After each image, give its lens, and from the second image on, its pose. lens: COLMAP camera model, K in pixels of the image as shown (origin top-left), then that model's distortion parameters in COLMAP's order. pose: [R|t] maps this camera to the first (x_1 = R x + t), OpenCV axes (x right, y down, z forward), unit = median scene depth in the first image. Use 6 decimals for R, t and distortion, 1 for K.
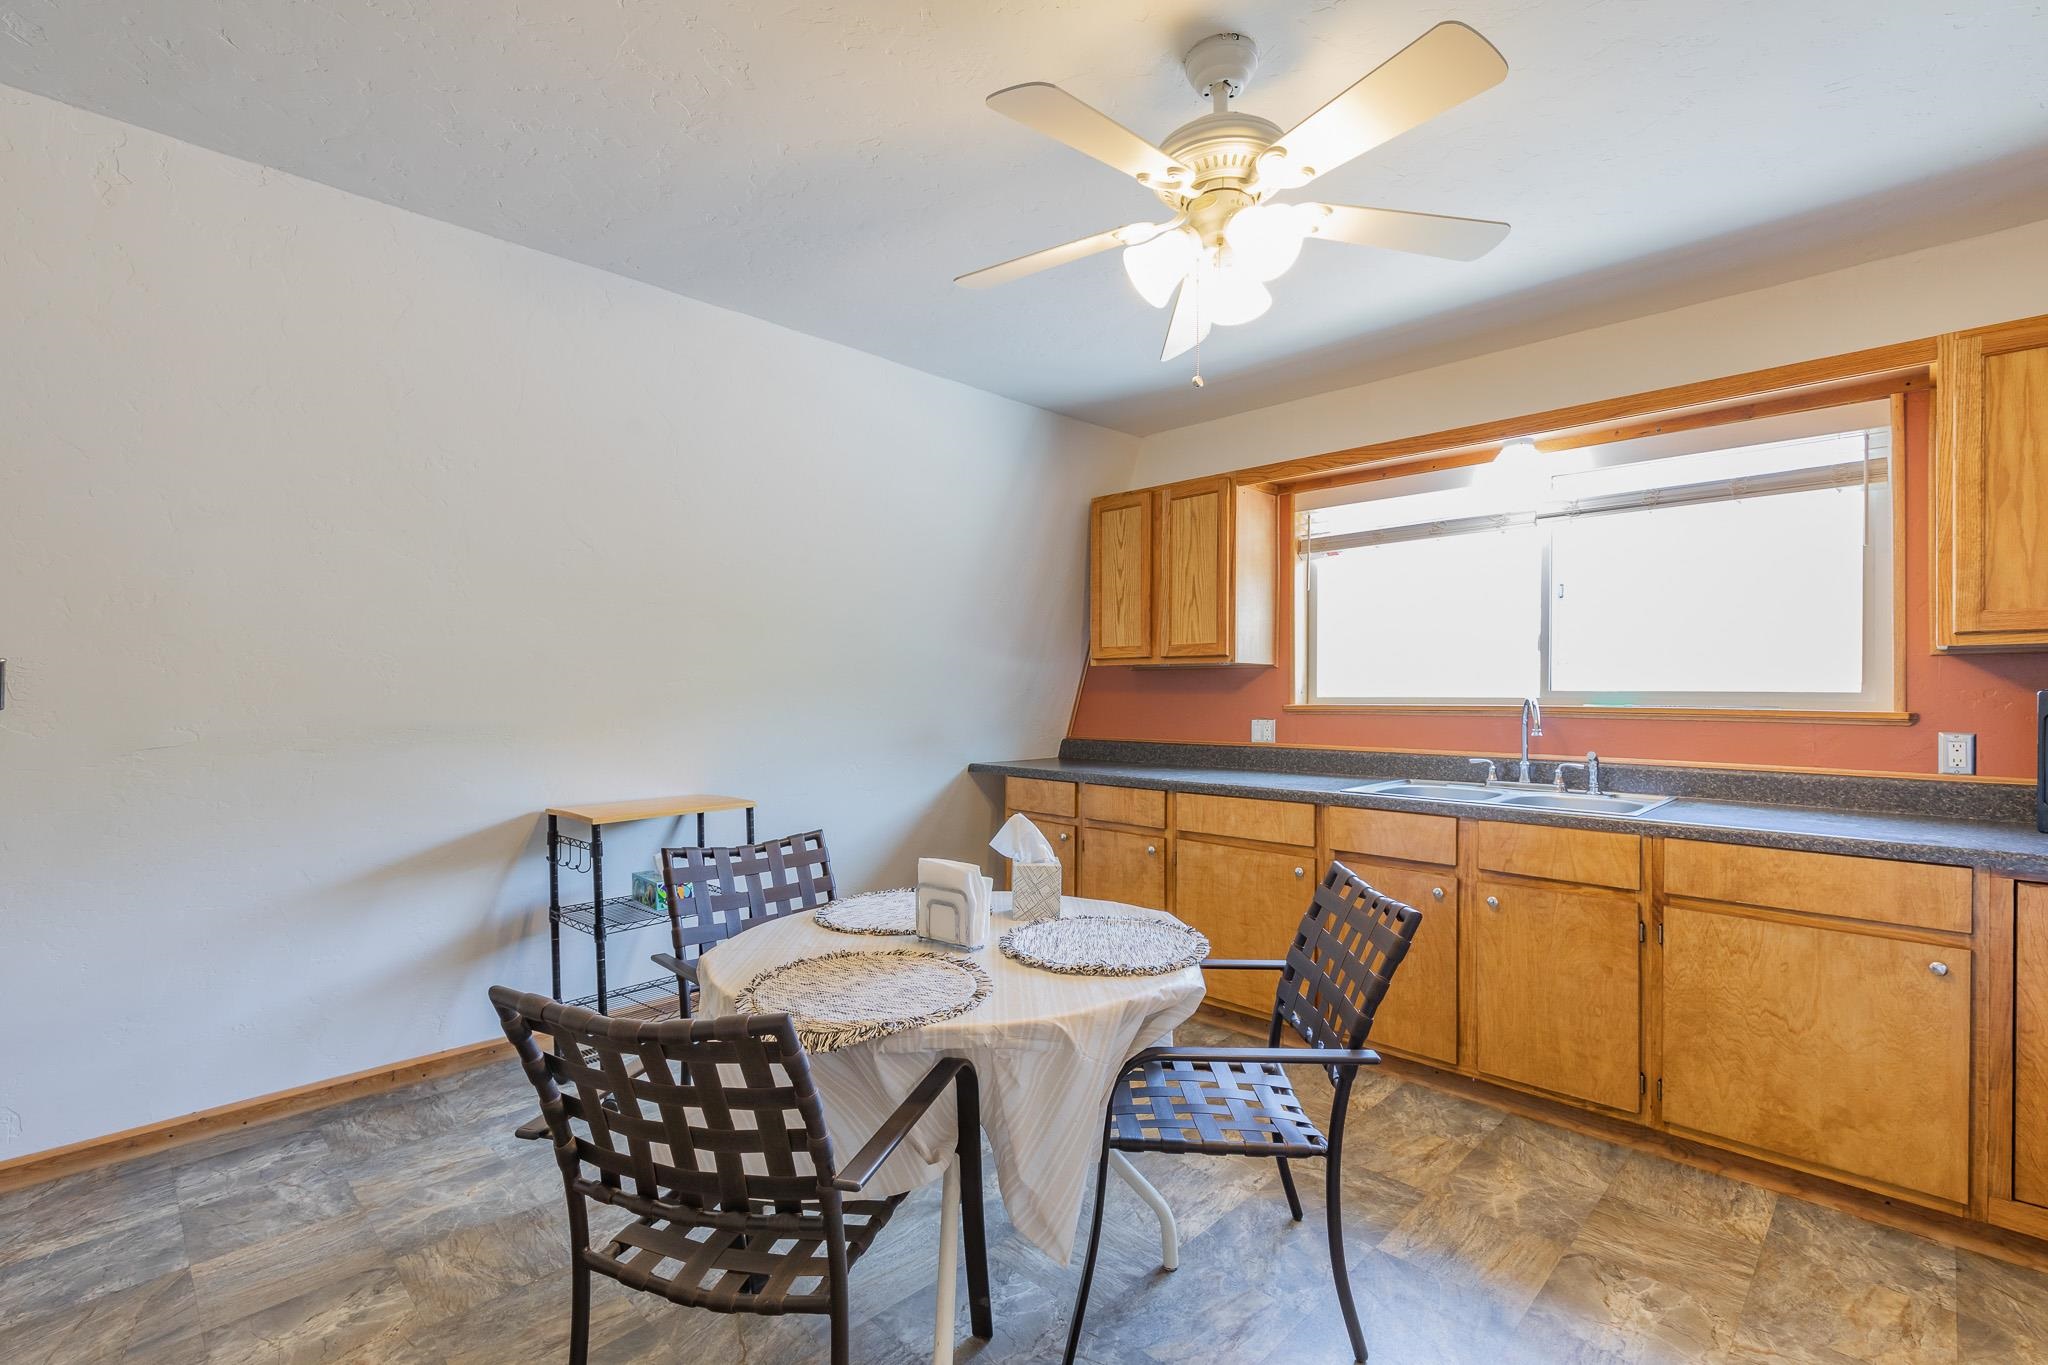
lens RADIAL K [[939.5, 0, 1031.4], [0, 939.5, 678.8], [0, 0, 1]] dist [0.005137, -0.000703]
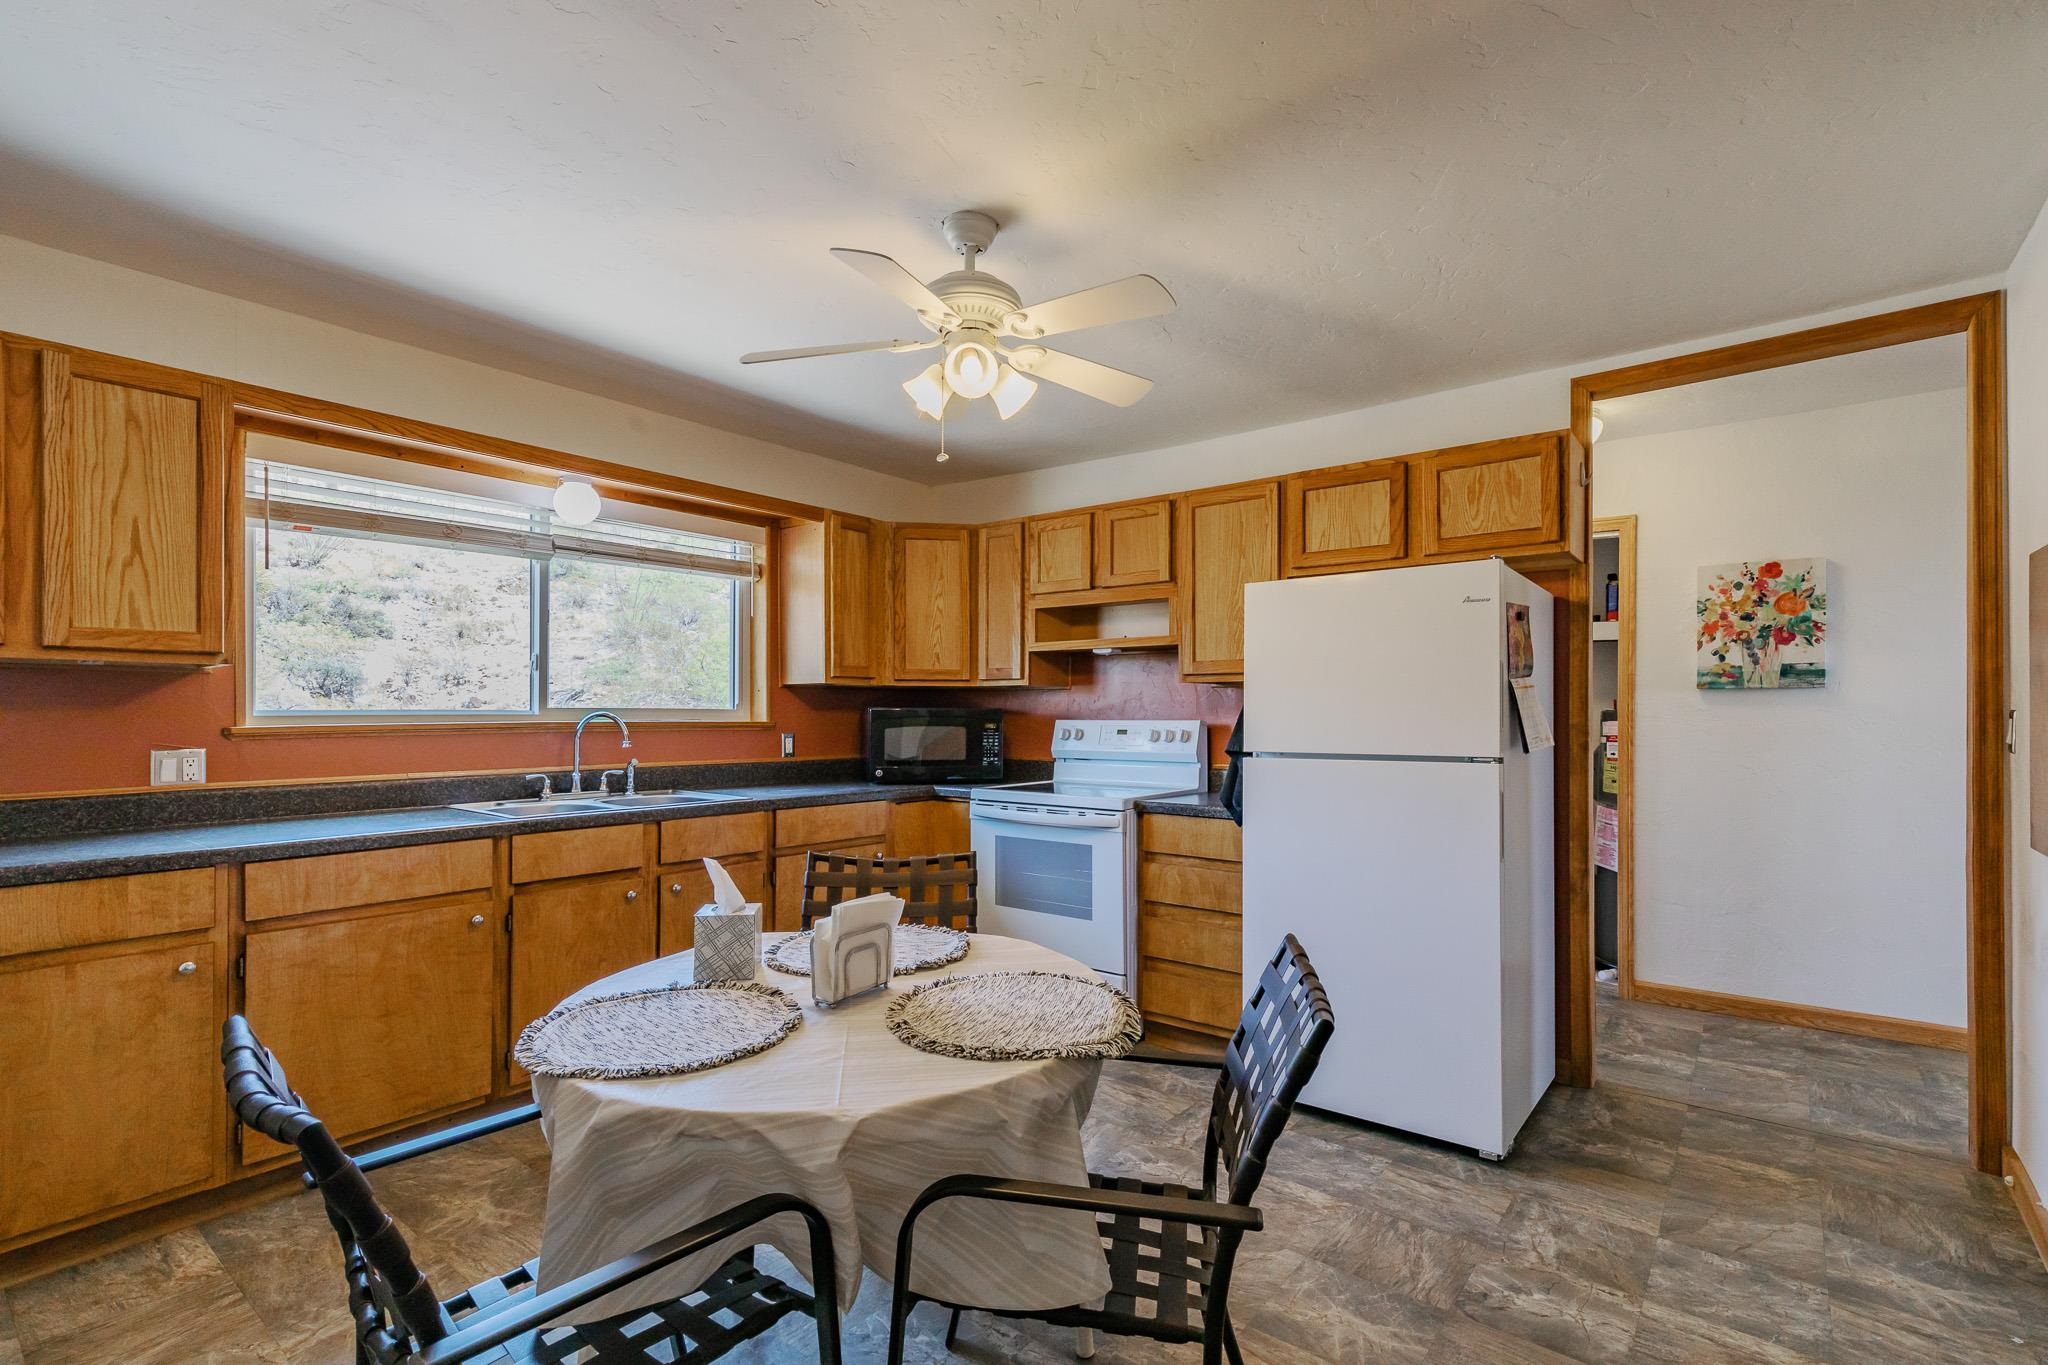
lens RADIAL K [[939.5, 0, 1029.9], [0, 939.5, 702.5], [0, 0, 1]] dist [0.005137, -0.000703]
pose [[-0.117033, 0.005937, 0.993110, -0.610086], [-0.014527, 0.999865, -0.007689, 0.007282], [-0.993022, -0.015327, -0.116931, 0.598690]]
